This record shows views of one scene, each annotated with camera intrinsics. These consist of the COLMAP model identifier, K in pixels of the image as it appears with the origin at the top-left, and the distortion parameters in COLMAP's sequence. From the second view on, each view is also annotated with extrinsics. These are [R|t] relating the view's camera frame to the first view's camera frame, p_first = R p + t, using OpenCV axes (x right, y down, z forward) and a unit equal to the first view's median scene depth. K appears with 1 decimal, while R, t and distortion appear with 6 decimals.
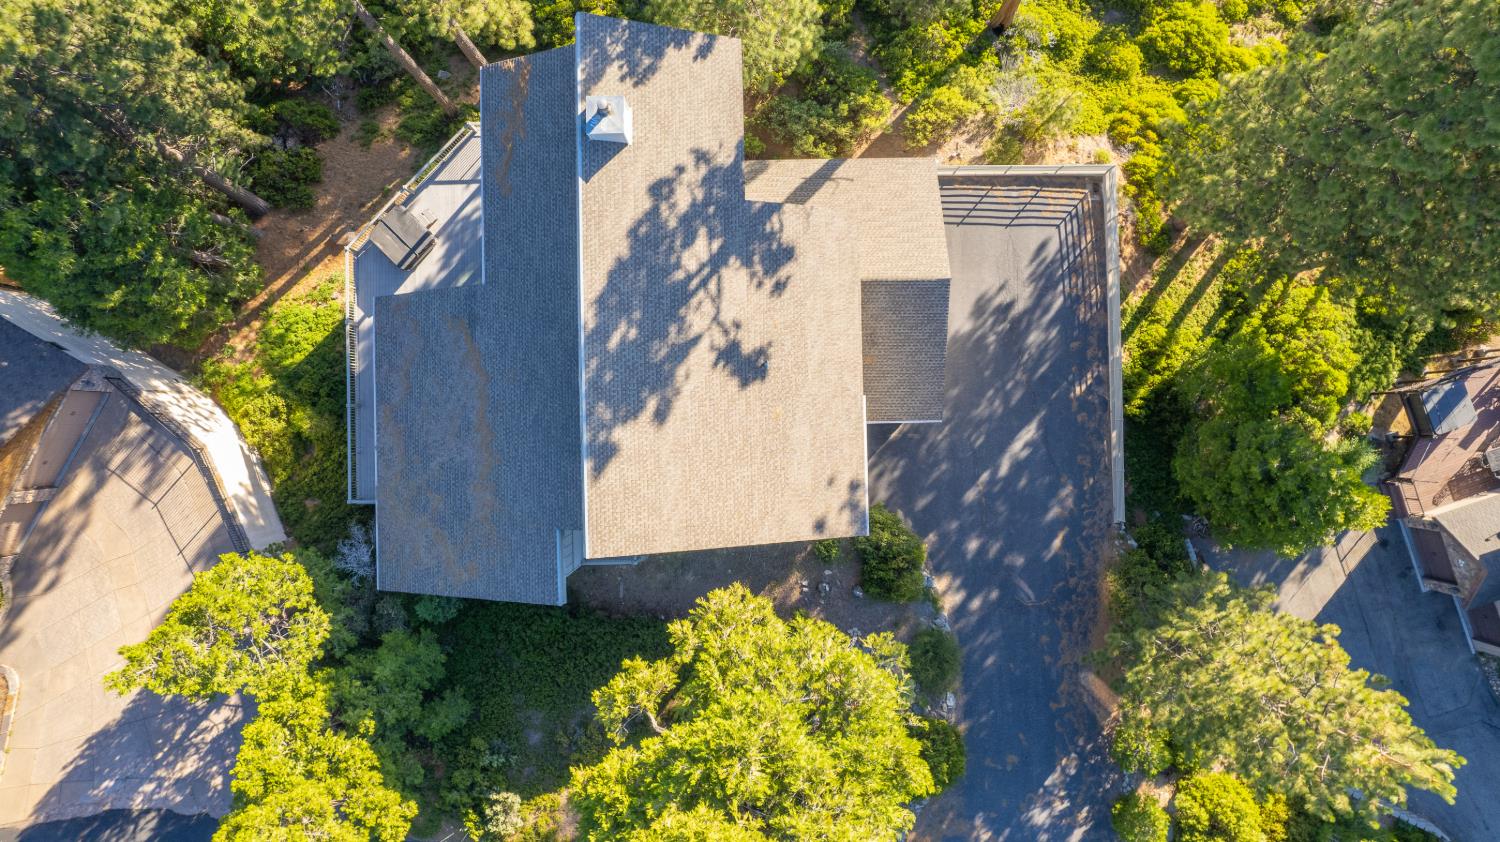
lens RADIAL K [[962.1, 0, 754.0], [0, 962.1, 434.2], [0, 0, 1]] dist [-0.065664, 0.058124]
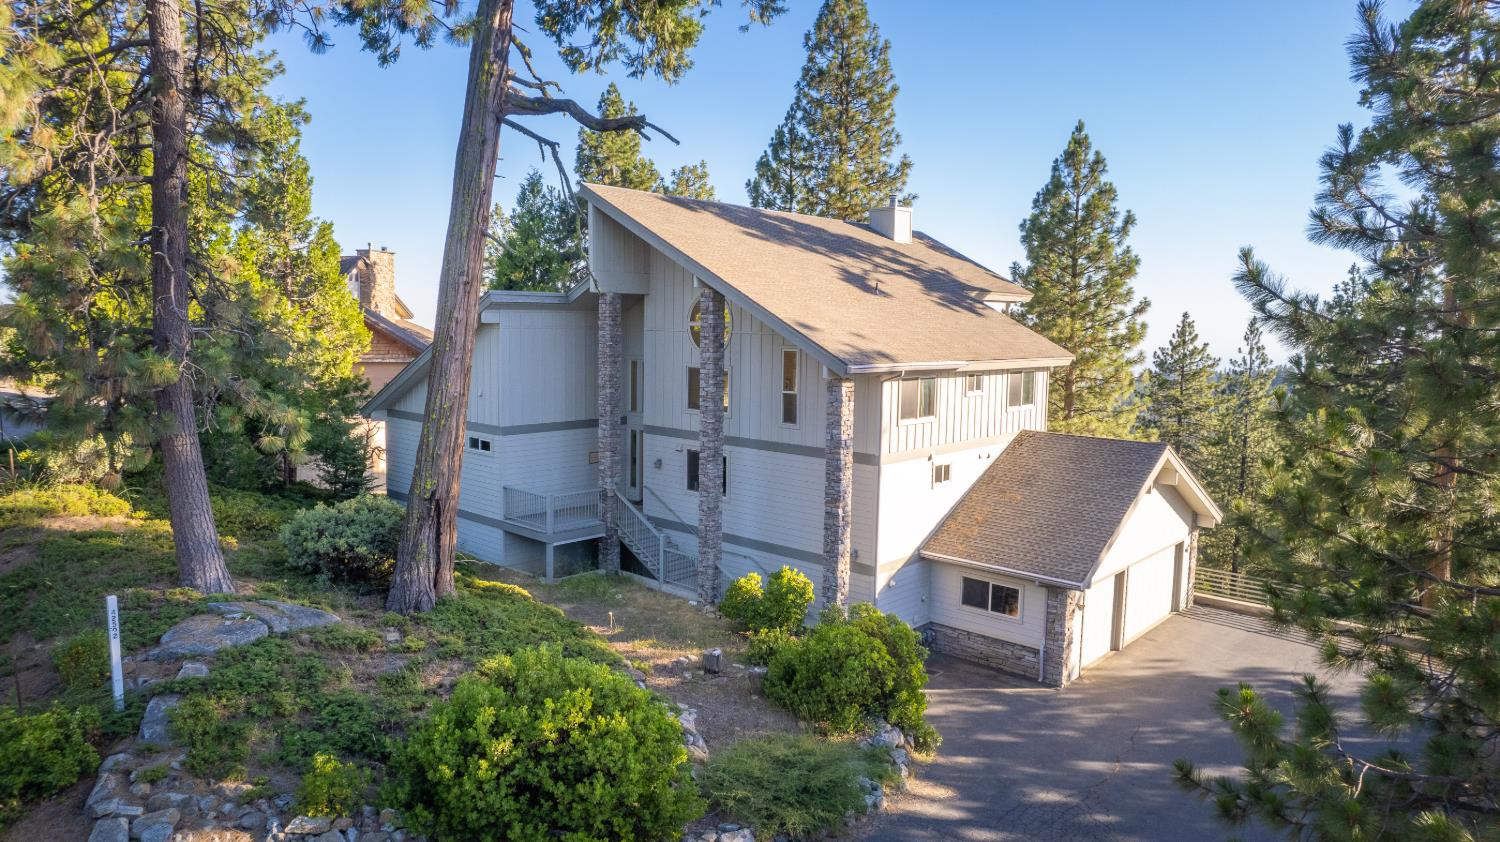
lens RADIAL K [[962.1, 0, 745.6], [0, 962.1, 418.8], [0, 0, 1]] dist [-0.065664, 0.058124]
pose [[0.733117, 0.087683, -0.674427, 0.433138], [-0.679803, 0.065052, -0.730504, 0.534456], [-0.020180, 0.994022, 0.107298, 0.901888]]
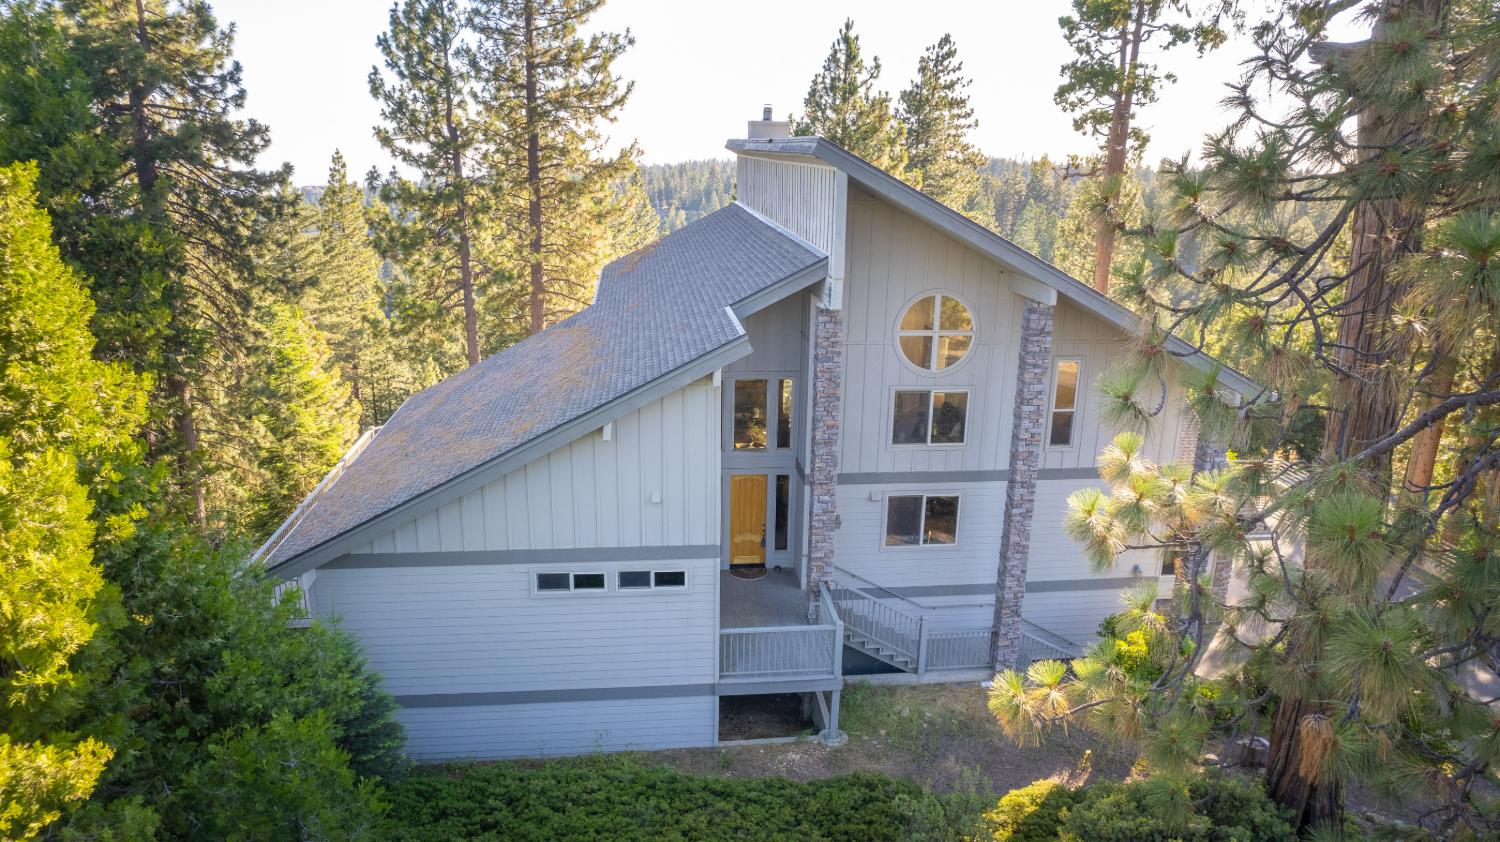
lens RADIAL K [[962.1, 0, 746.2], [0, 962.1, 428.0], [0, 0, 1]] dist [-0.065664, 0.058124]
pose [[0.995647, -0.009675, 0.092705, -0.215140], [0.091730, 0.278162, -0.956144, 0.551206], [-0.016537, 0.960485, 0.277839, 0.810729]]
